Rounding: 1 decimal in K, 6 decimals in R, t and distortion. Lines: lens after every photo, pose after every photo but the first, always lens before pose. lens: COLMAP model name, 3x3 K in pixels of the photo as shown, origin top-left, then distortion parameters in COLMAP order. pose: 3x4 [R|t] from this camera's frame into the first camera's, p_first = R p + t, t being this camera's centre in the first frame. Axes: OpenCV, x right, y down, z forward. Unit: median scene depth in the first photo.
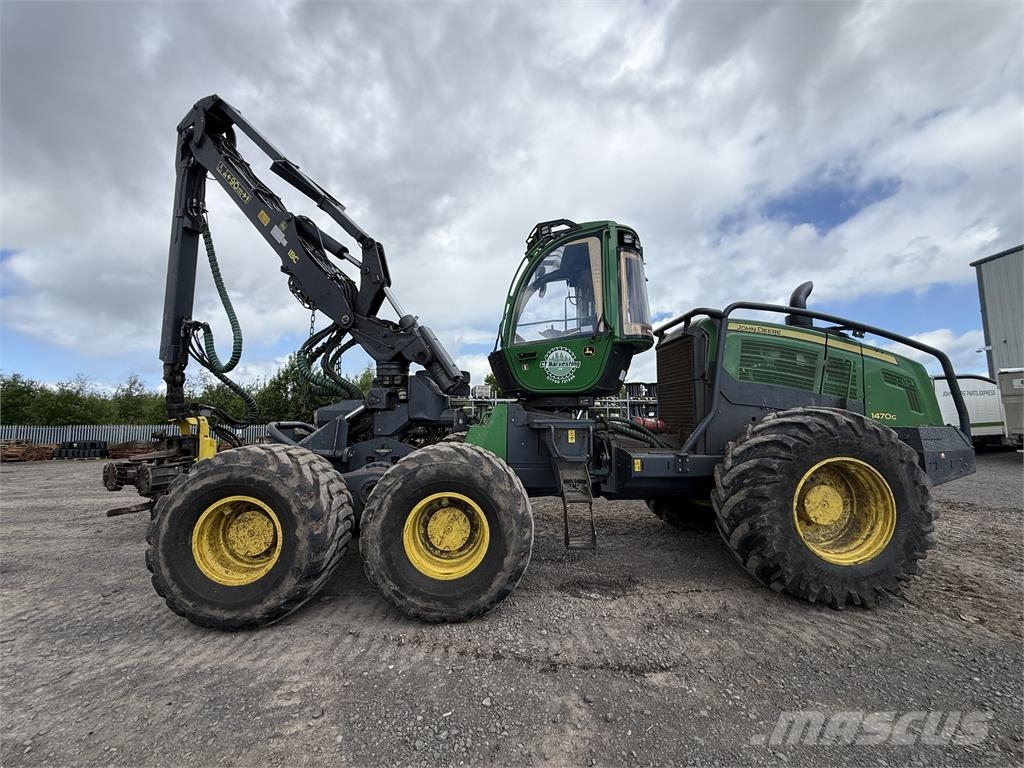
lens RADIAL K [[397.8, 0, 510.0], [0, 397.8, 384.8], [0, 0, 1]] dist [-0.000510, -0.000128]
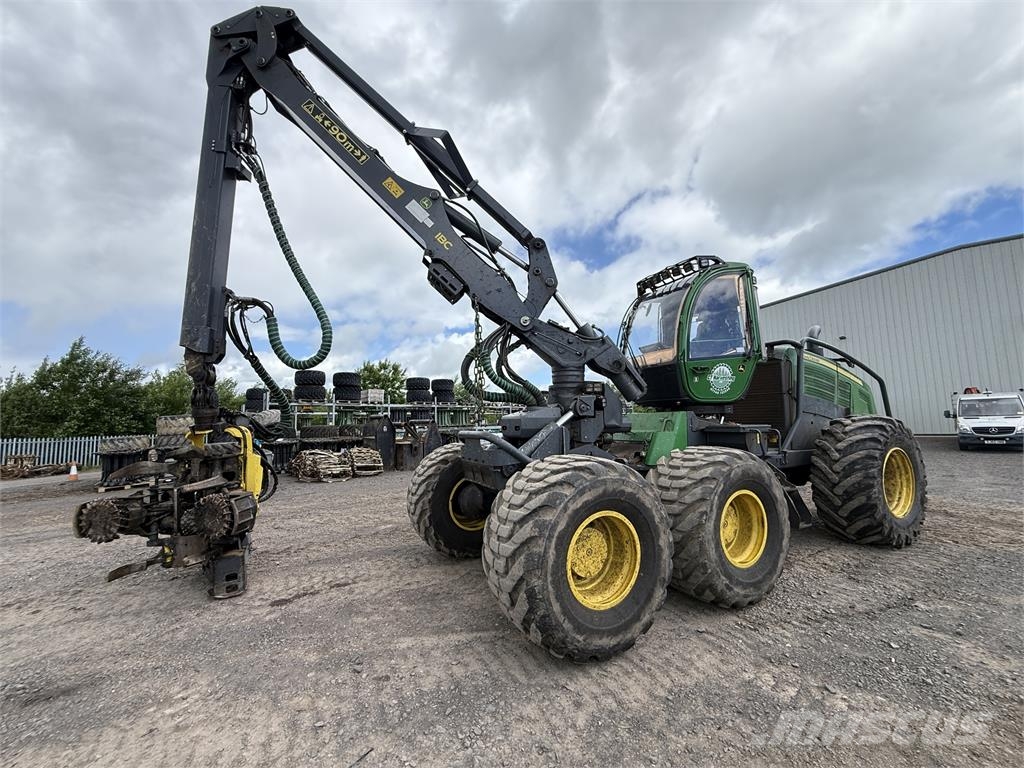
lens RADIAL K [[397.8, 0, 510.0], [0, 397.8, 384.8], [0, 0, 1]] dist [-0.000510, -0.000128]
pose [[0.911240, 0.030442, 0.410750, -1.114350], [-0.024542, 0.999506, -0.019631, 0.008322], [-0.411145, 0.007808, 0.911537, 0.214835]]
